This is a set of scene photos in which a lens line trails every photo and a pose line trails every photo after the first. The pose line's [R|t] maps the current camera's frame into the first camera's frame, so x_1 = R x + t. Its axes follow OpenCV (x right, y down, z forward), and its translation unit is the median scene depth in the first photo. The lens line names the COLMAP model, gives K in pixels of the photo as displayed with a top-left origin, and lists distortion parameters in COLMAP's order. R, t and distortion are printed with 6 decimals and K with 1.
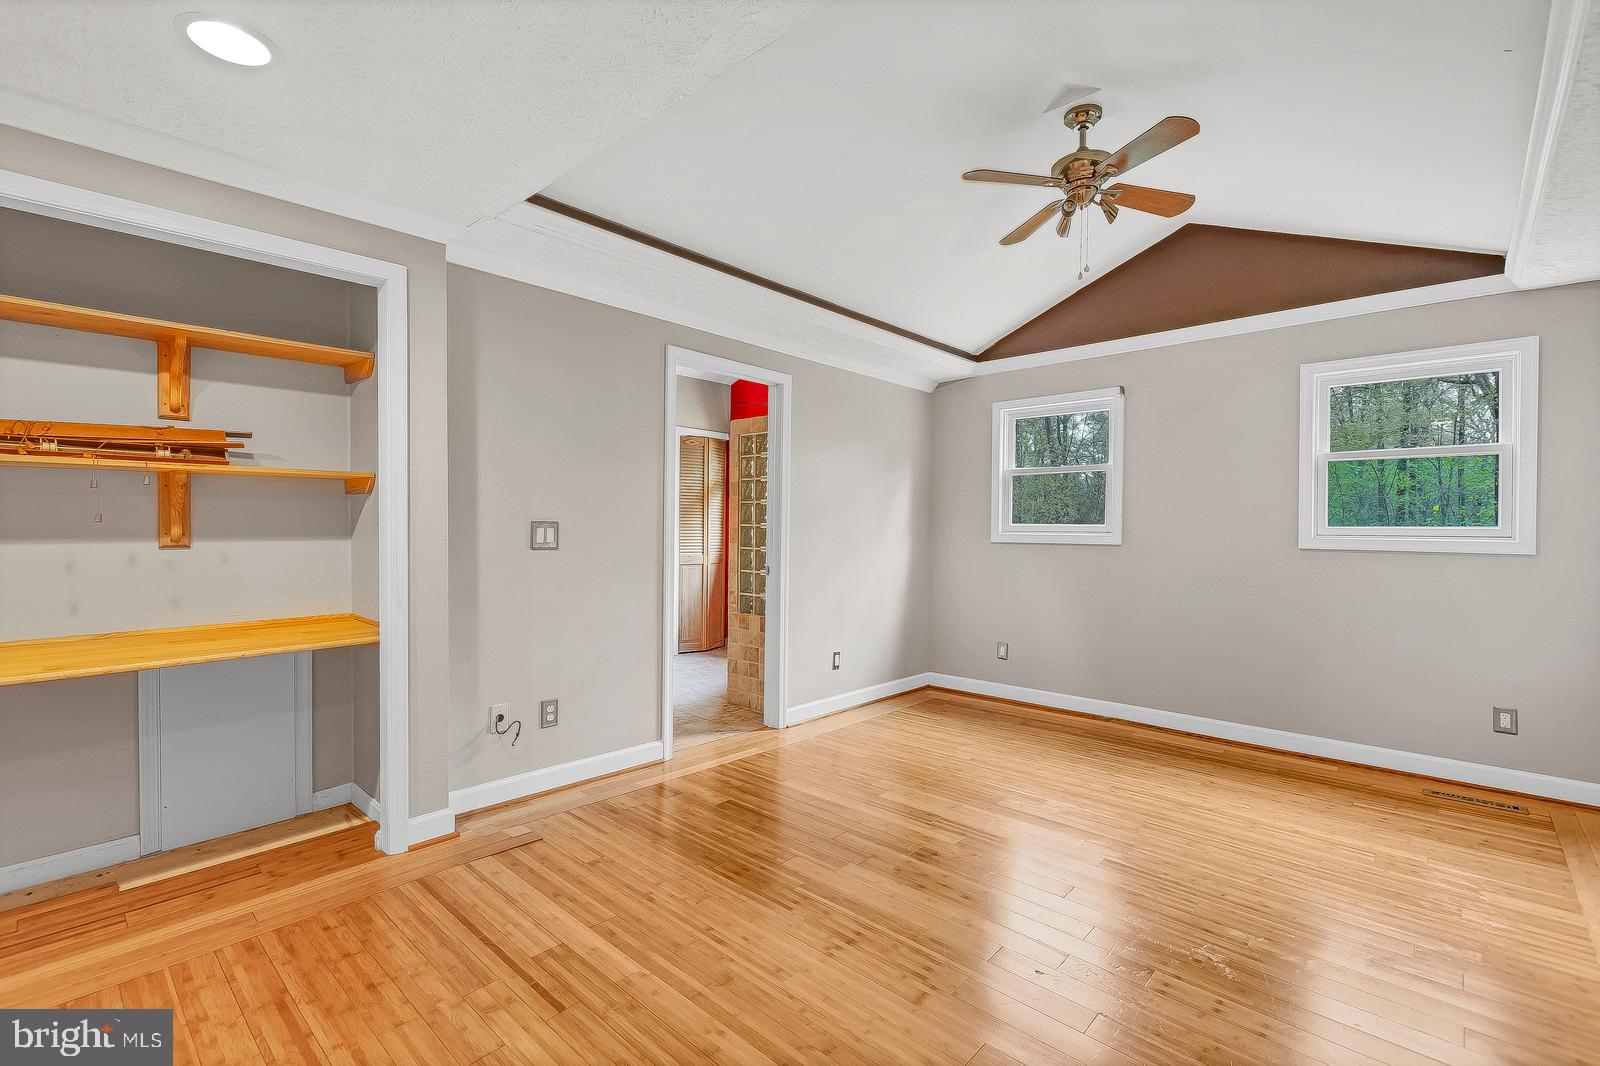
lens RADIAL K [[736.1, 0, 805.3], [0, 736.1, 528.0], [0, 0, 1]] dist [0.002177, -0.002941]
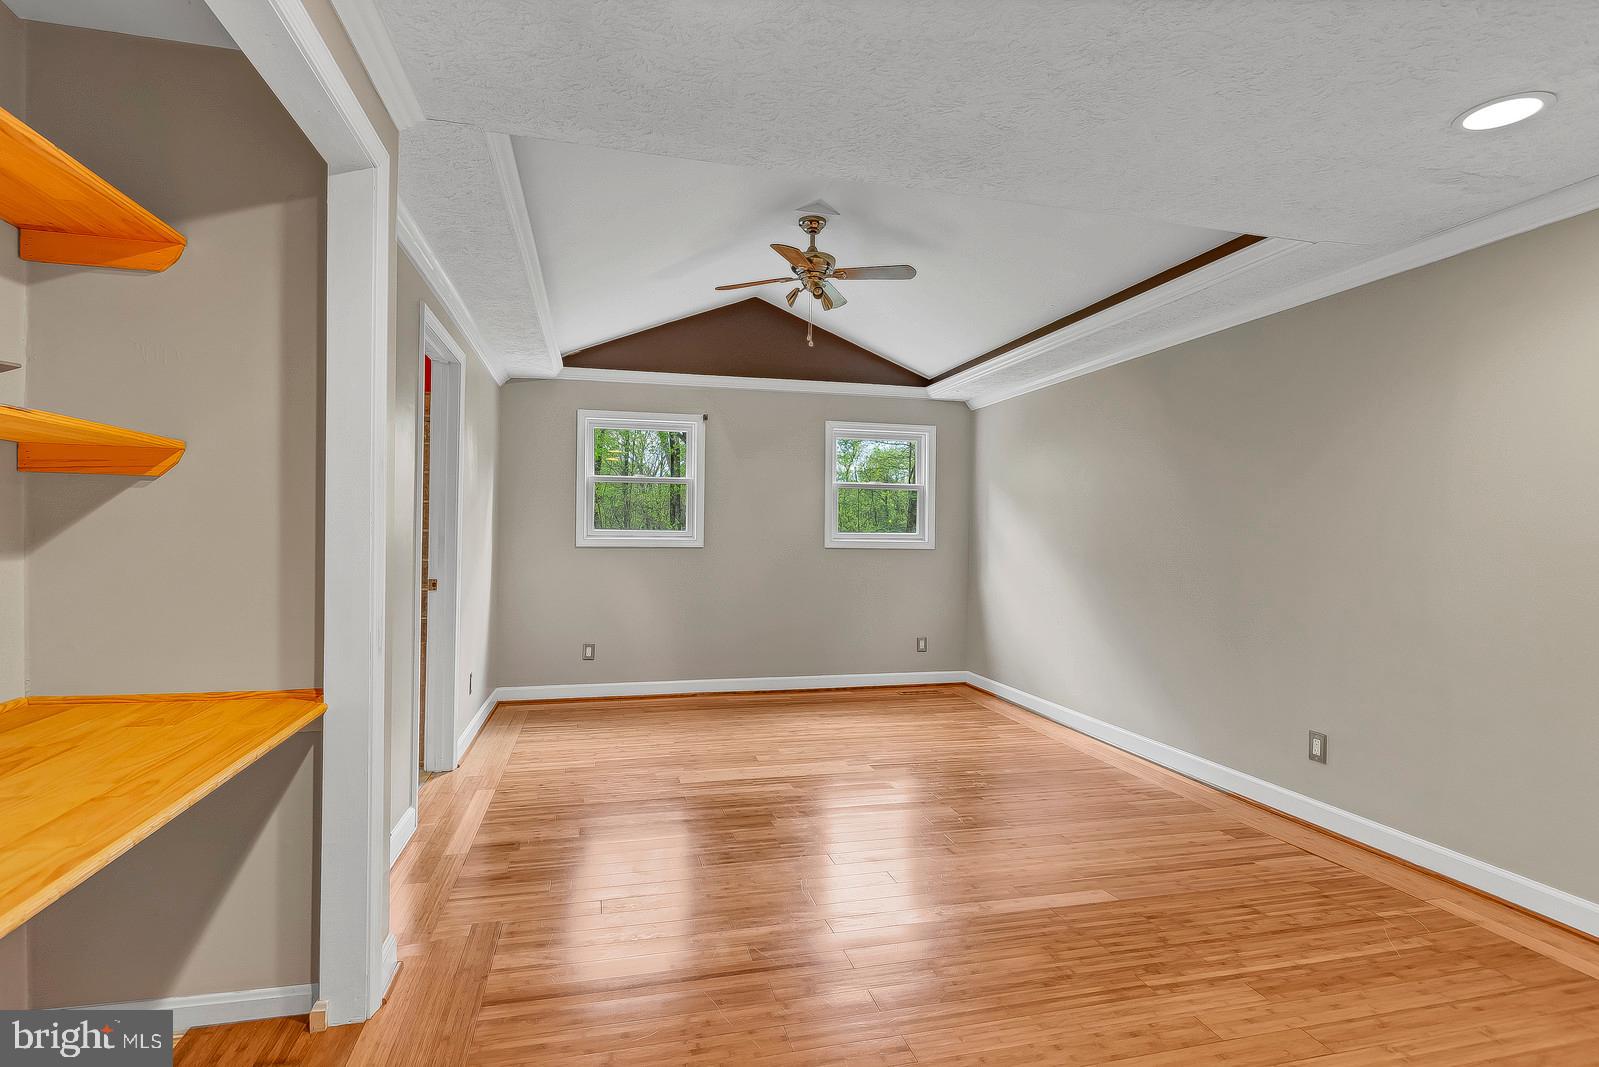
lens RADIAL K [[802.8, 0, 804.2], [0, 802.8, 533.4], [0, 0, 1]] dist [-0.007080, -0.000309]
pose [[0.535595, -0.000809, 0.844474, -0.686062], [-0.004021, 0.999986, 0.003509, -0.005270], [-0.844465, -0.005275, 0.535584, 0.190759]]
